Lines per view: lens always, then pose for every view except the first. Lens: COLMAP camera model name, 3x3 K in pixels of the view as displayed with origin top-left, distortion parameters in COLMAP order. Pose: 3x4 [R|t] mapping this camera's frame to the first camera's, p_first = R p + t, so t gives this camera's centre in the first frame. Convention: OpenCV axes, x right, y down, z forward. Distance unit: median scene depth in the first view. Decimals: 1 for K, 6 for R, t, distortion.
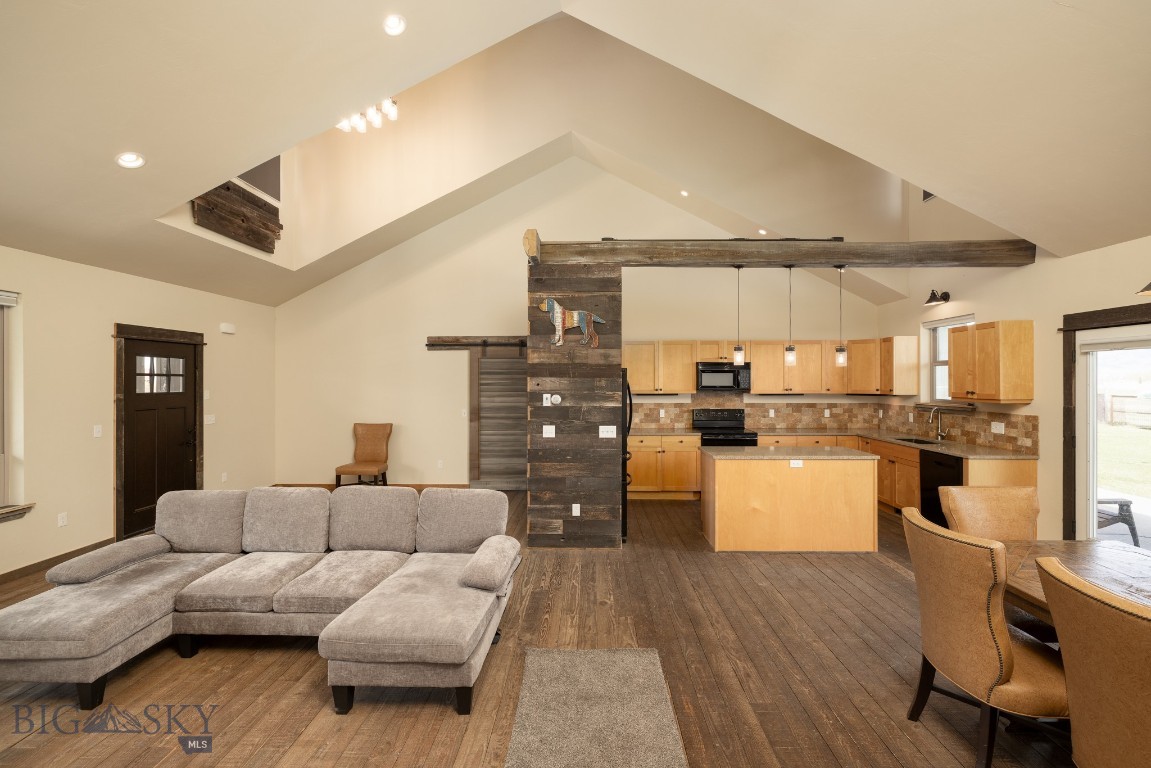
lens RADIAL K [[483.4, 0, 587.9], [0, 483.4, 381.2], [0, 0, 1]] dist [-0.002241, 0.000642]
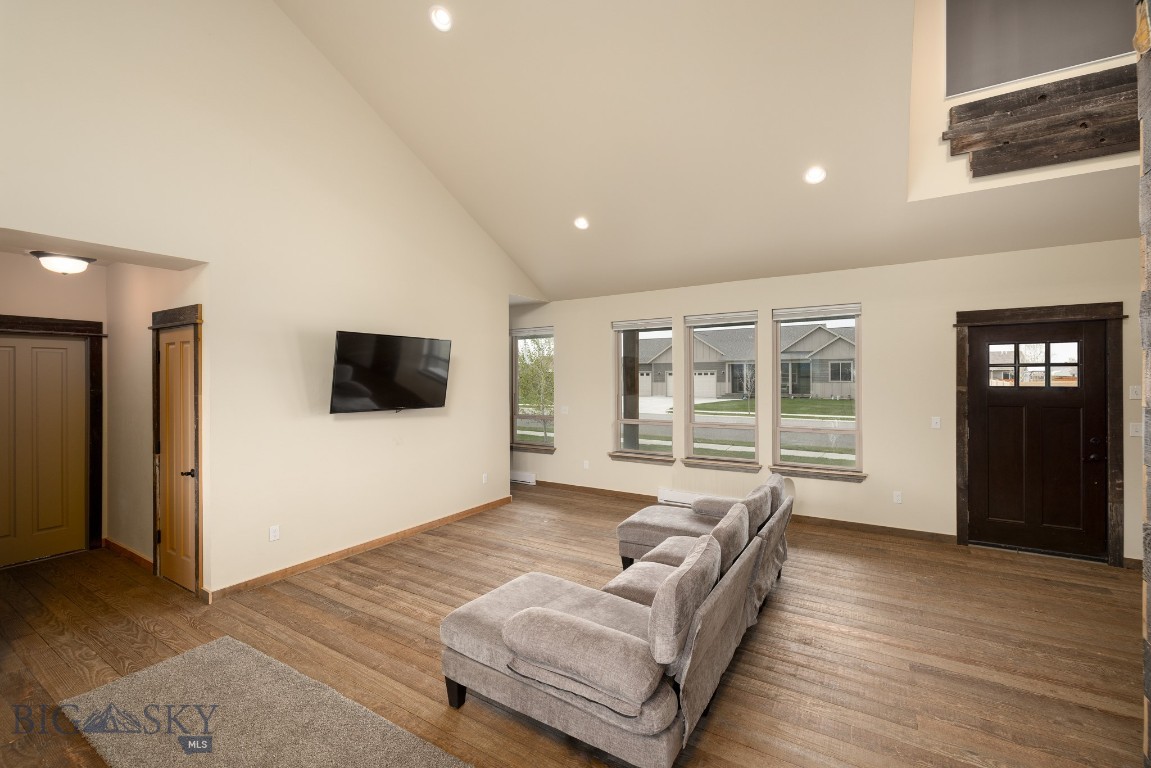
lens RADIAL K [[483.4, 0, 573.0], [0, 483.4, 376.9], [0, 0, 1]] dist [-0.002241, 0.000642]
pose [[-0.524342, 0.000045, -0.851508, 0.235919], [0.004086, 0.999989, -0.002463, 0.007025], [0.851498, -0.004771, -0.524336, 0.873983]]
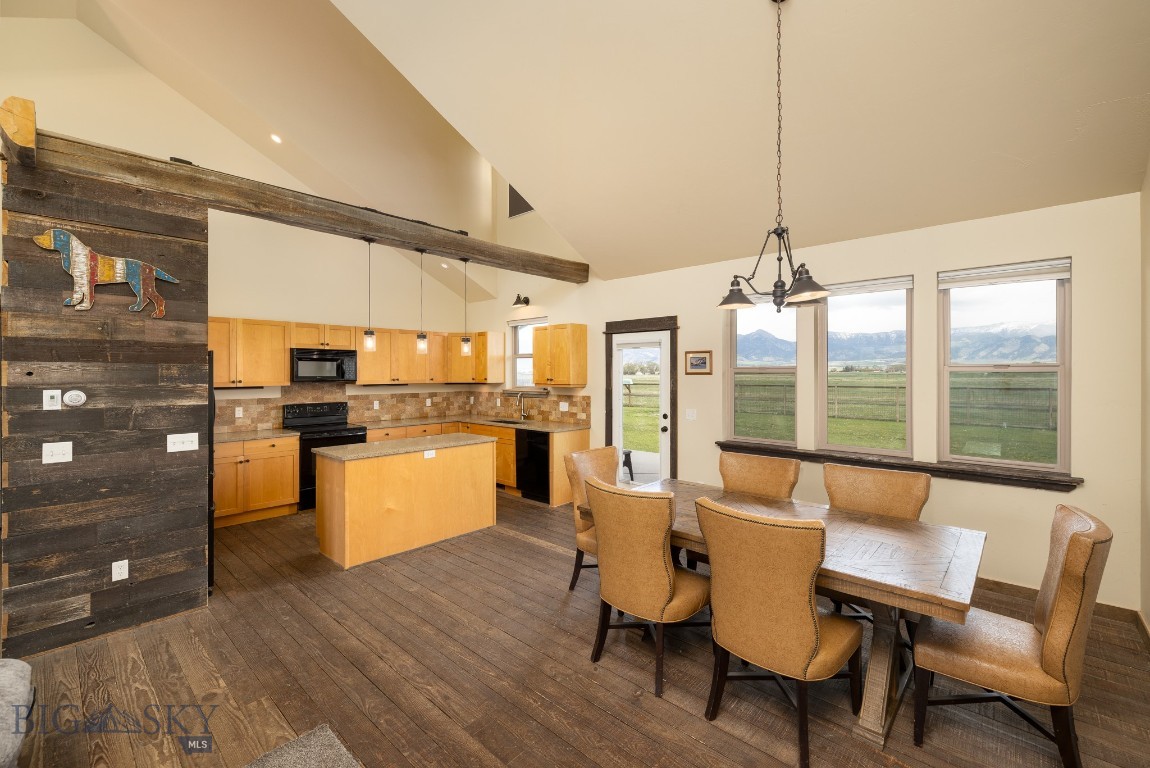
lens RADIAL K [[483.0, 0, 572.0], [0, 483.0, 372.5], [0, 0, 1]] dist [-0.002241, 0.000642]
pose [[0.668924, -0.000855, 0.743330, -0.097348], [0.002588, 0.999996, -0.001180, 0.007710], [-0.743326, 0.002713, 0.668924, 0.132310]]
